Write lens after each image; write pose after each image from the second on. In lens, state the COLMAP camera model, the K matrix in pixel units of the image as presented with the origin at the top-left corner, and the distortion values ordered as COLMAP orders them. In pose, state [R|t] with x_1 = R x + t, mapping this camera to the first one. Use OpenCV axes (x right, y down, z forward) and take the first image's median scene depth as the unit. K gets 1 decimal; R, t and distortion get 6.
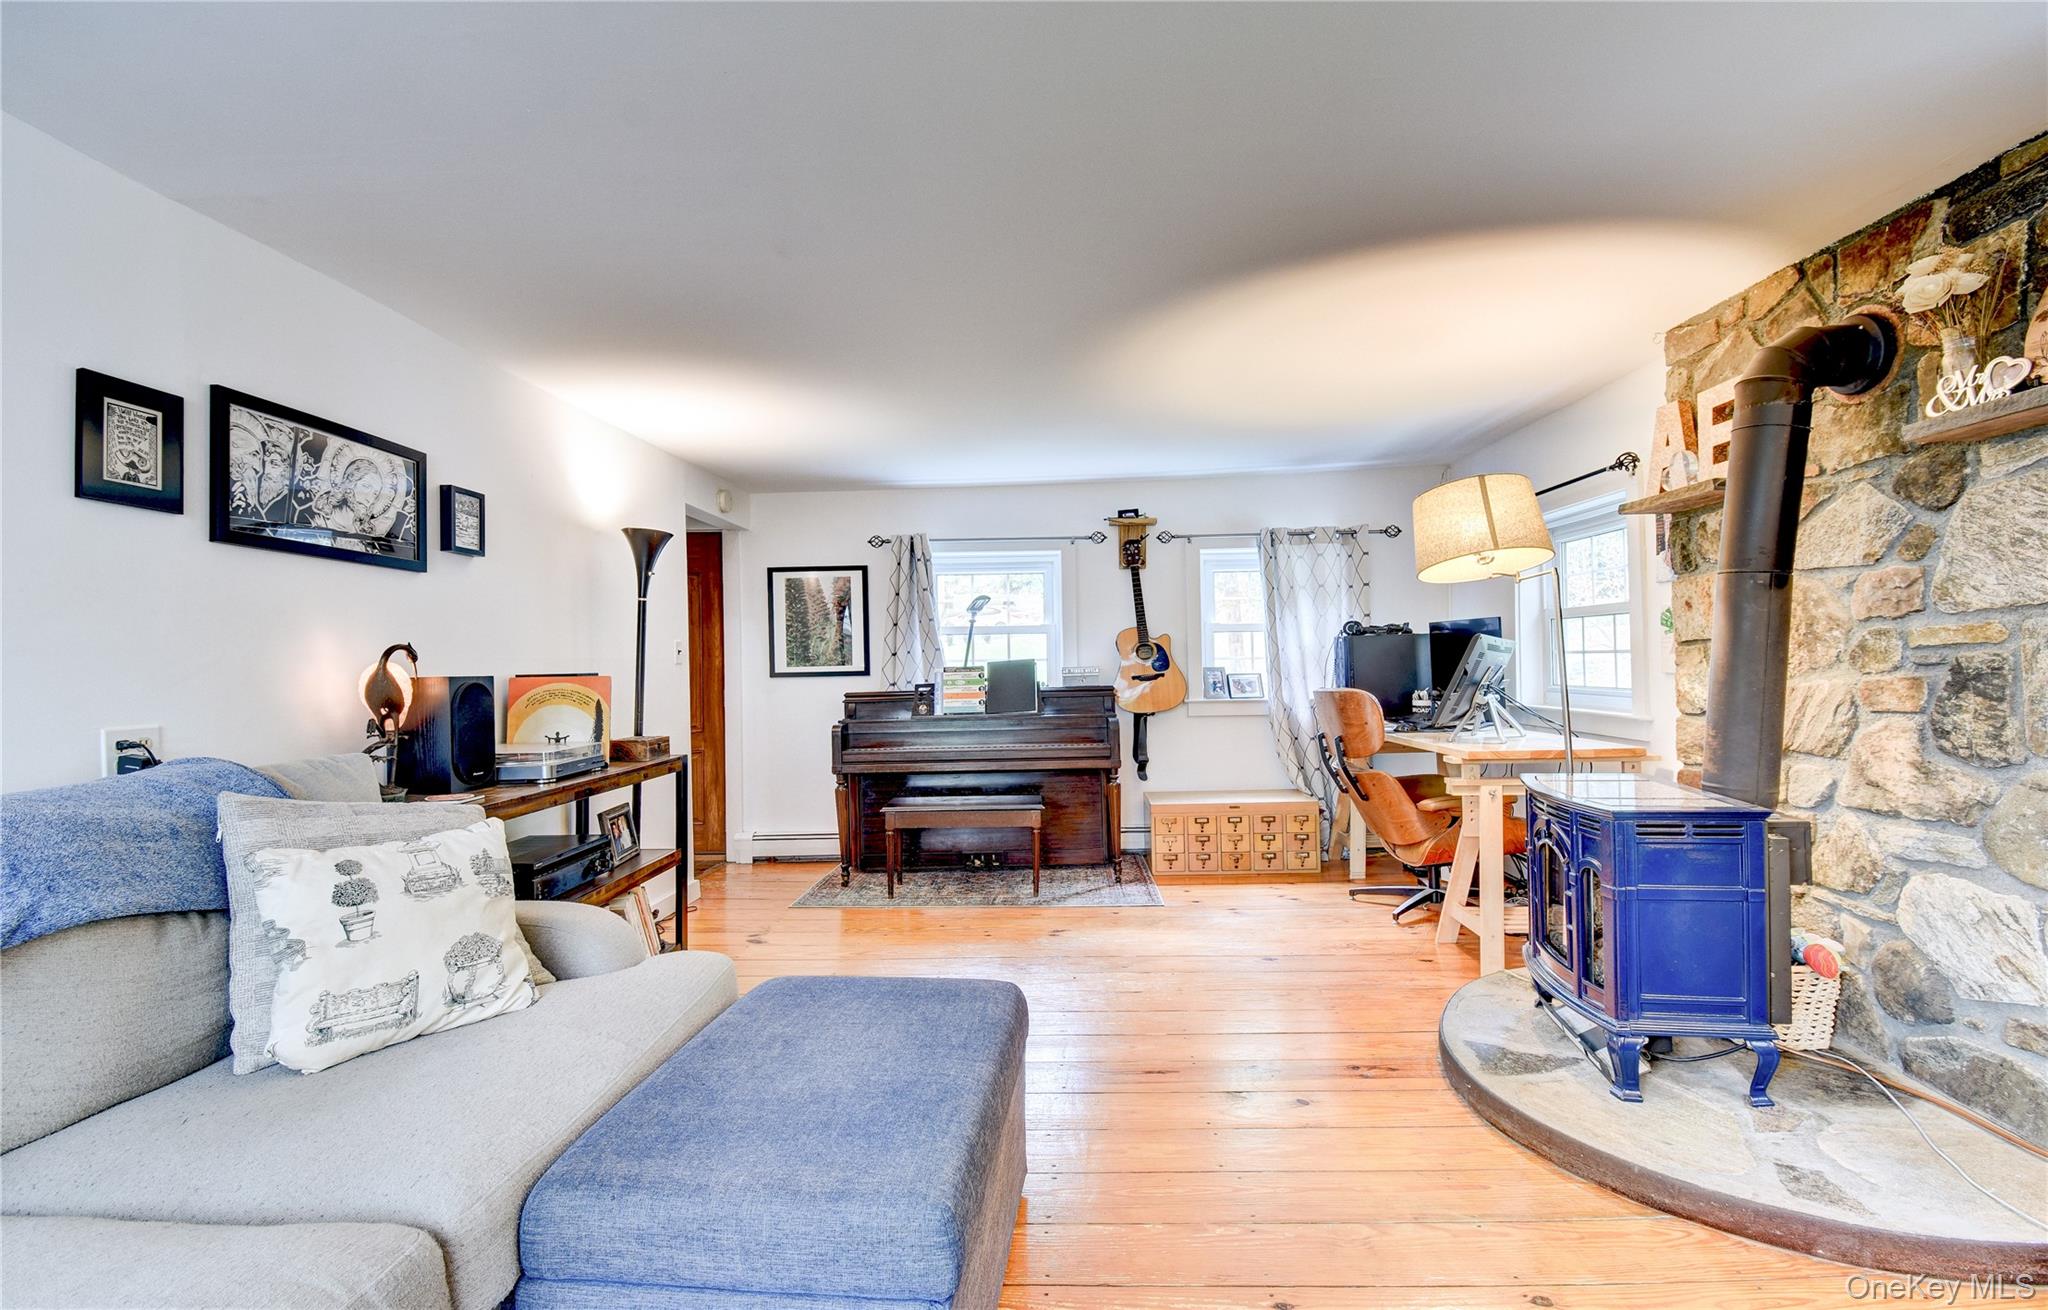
lens RADIAL K [[950.8, 0, 1028.7], [0, 950.8, 655.0], [0, 0, 1]] dist [-0.010852, -0.000969]
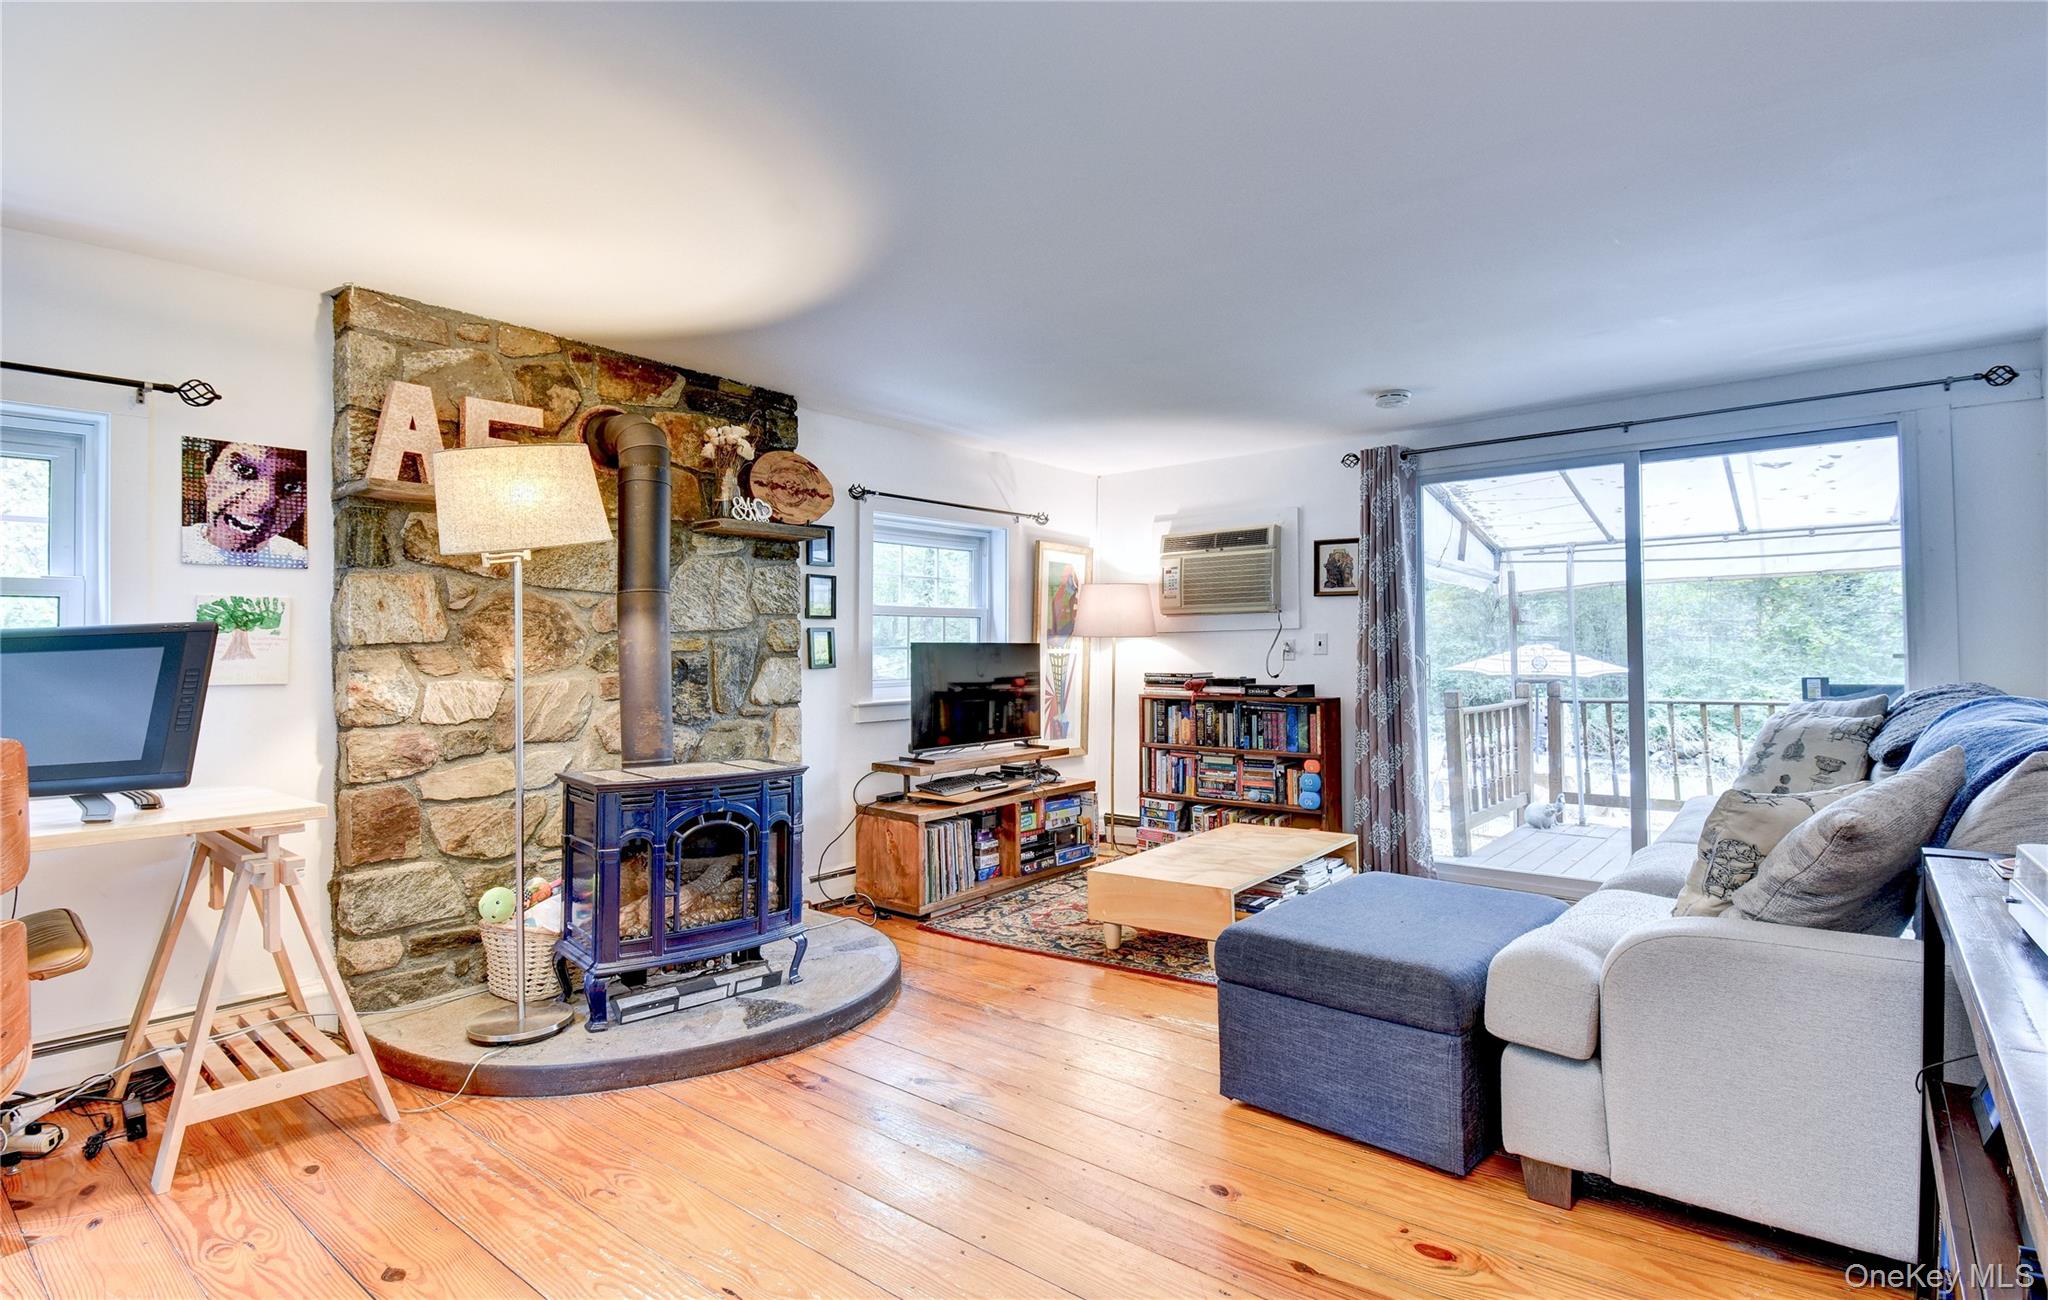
lens RADIAL K [[947.4, 0, 1033.6], [0, 947.4, 641.4], [0, 0, 1]] dist [0.001824, 0.000243]
pose [[-0.783541, 0.029881, 0.620621, -0.503207], [0.017862, 0.999513, -0.025573, 0.024049], [-0.621083, -0.008952, -0.783693, 1.906824]]
